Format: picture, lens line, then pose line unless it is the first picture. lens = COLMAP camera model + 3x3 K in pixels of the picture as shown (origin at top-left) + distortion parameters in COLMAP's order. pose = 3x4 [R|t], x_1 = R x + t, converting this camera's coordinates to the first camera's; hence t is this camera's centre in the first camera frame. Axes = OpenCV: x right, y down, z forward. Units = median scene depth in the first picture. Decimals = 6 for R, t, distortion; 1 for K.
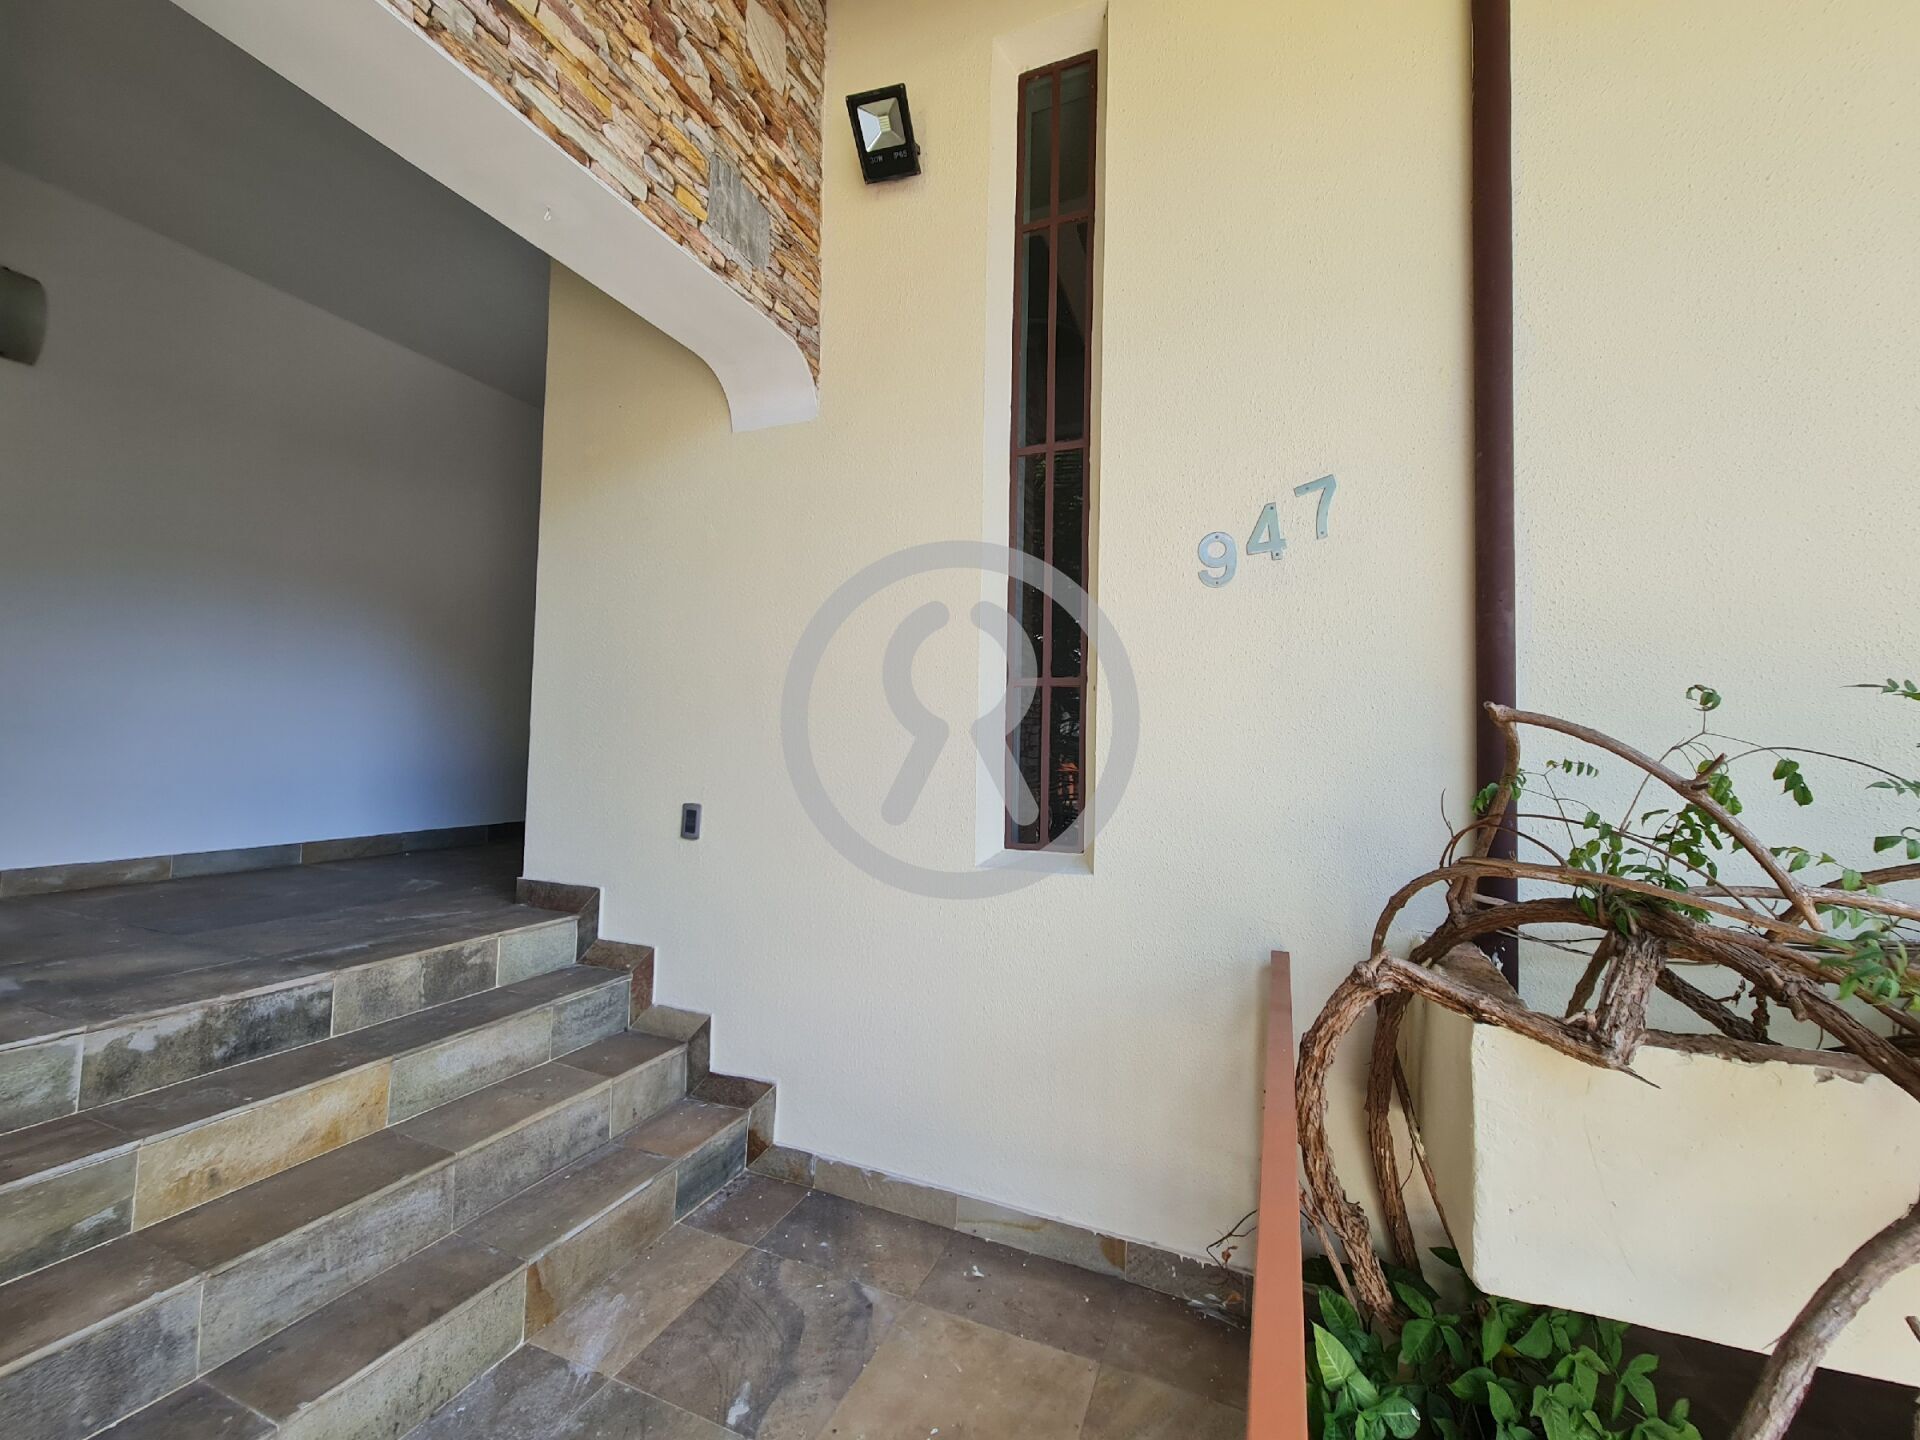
lens RADIAL K [[781.3, 0, 957.2], [0, 781.3, 720.7], [0, 0, 1]] dist [-0.001956, 0.000943]
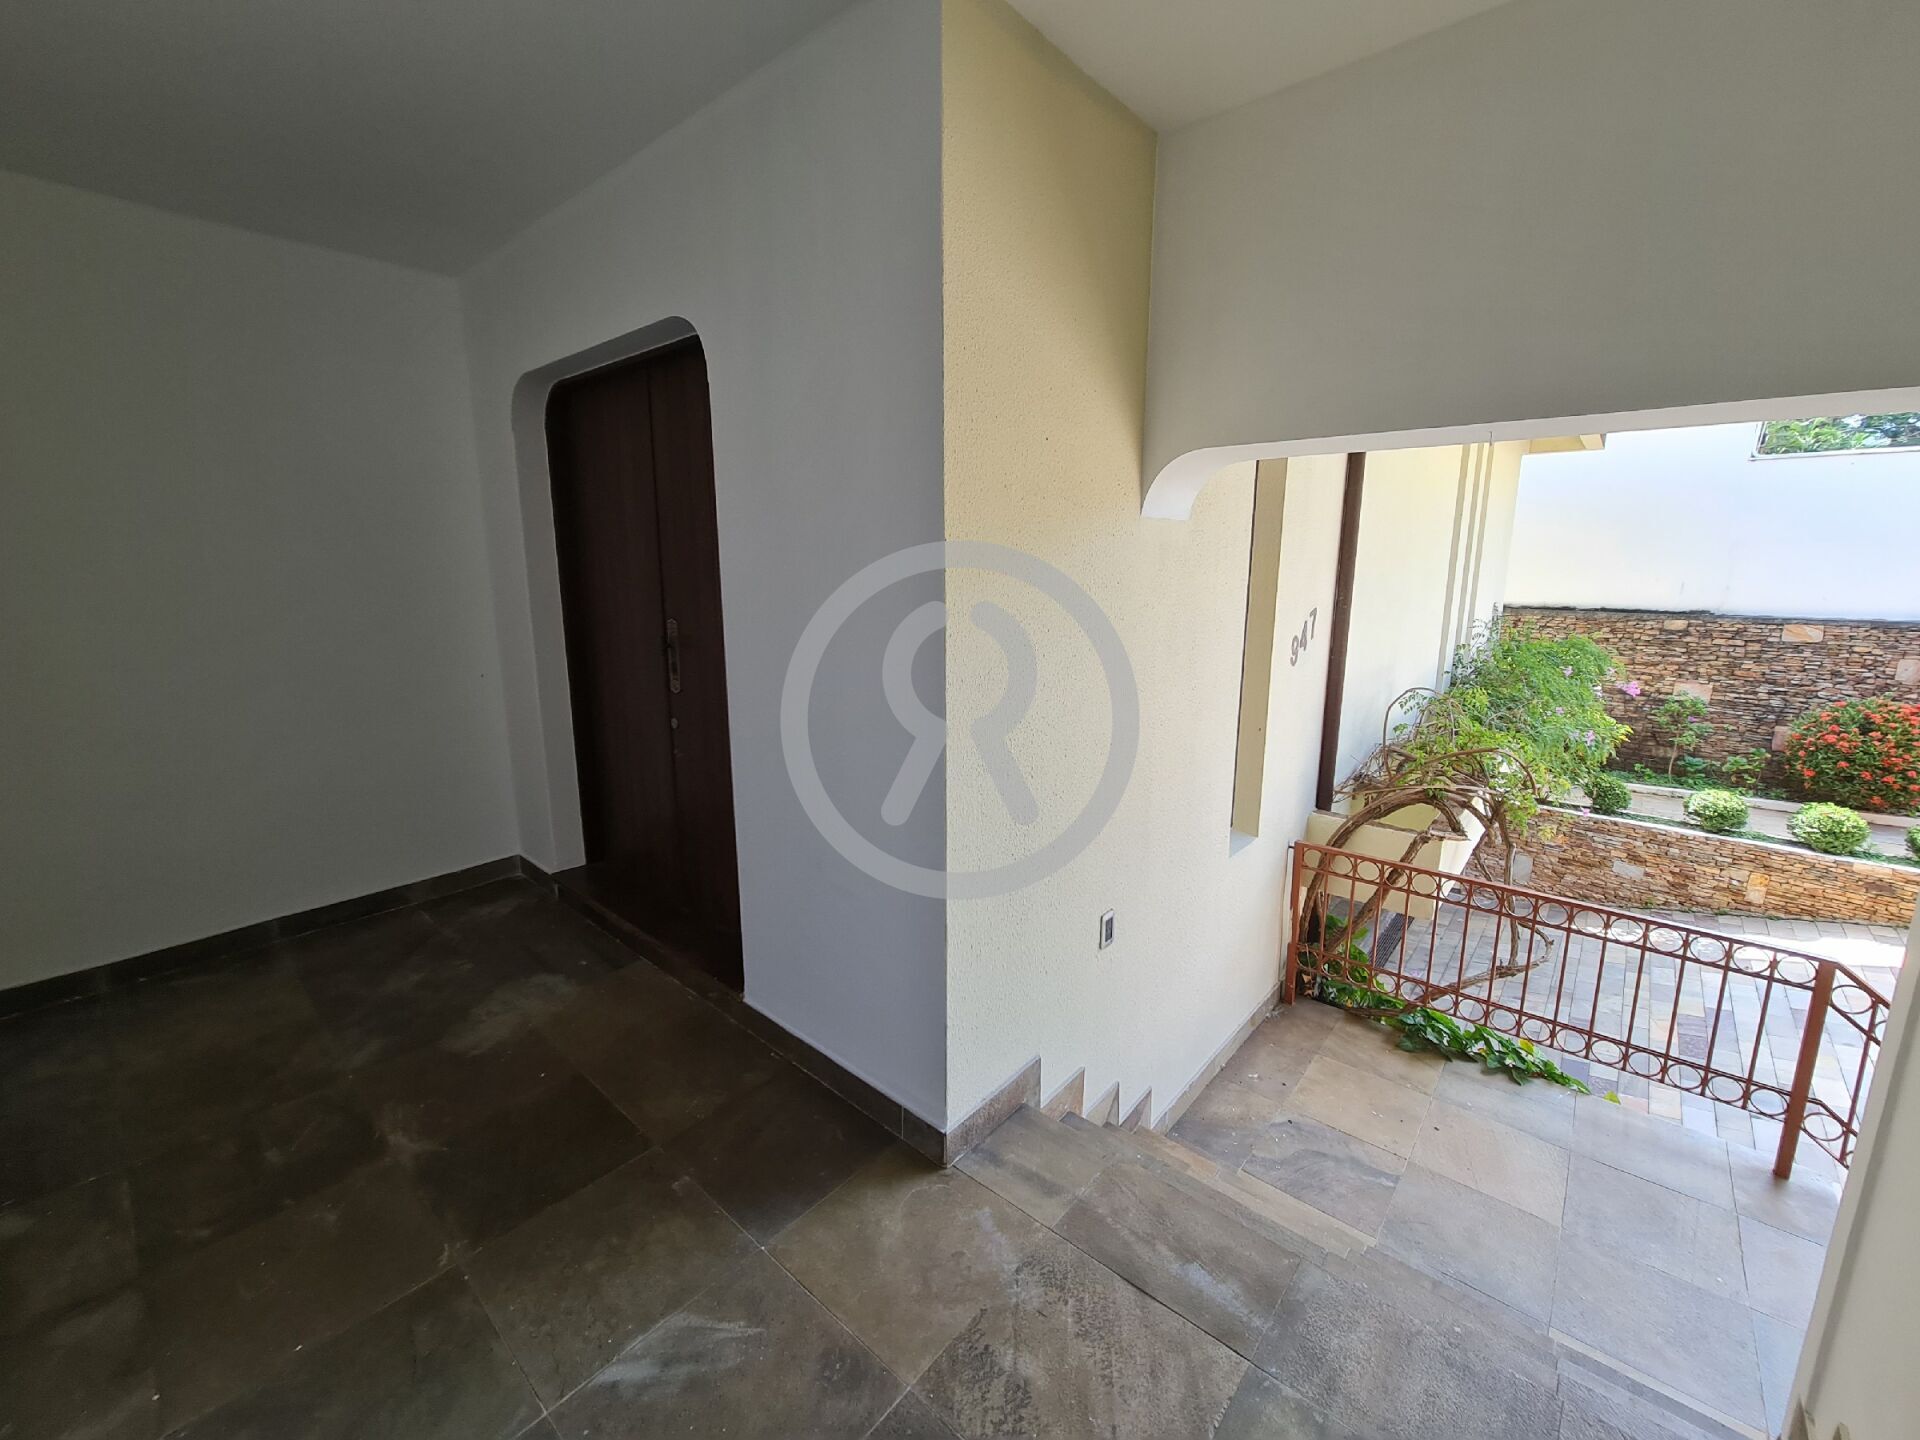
lens RADIAL K [[781.3, 0, 961.0], [0, 781.3, 714.1], [0, 0, 1]] dist [-0.001956, 0.000943]
pose [[0.305719, -0.195455, 0.931844, -1.689313], [-0.028670, 0.976369, 0.214200, -0.443502], [-0.951690, -0.092201, 0.292891, 1.230464]]
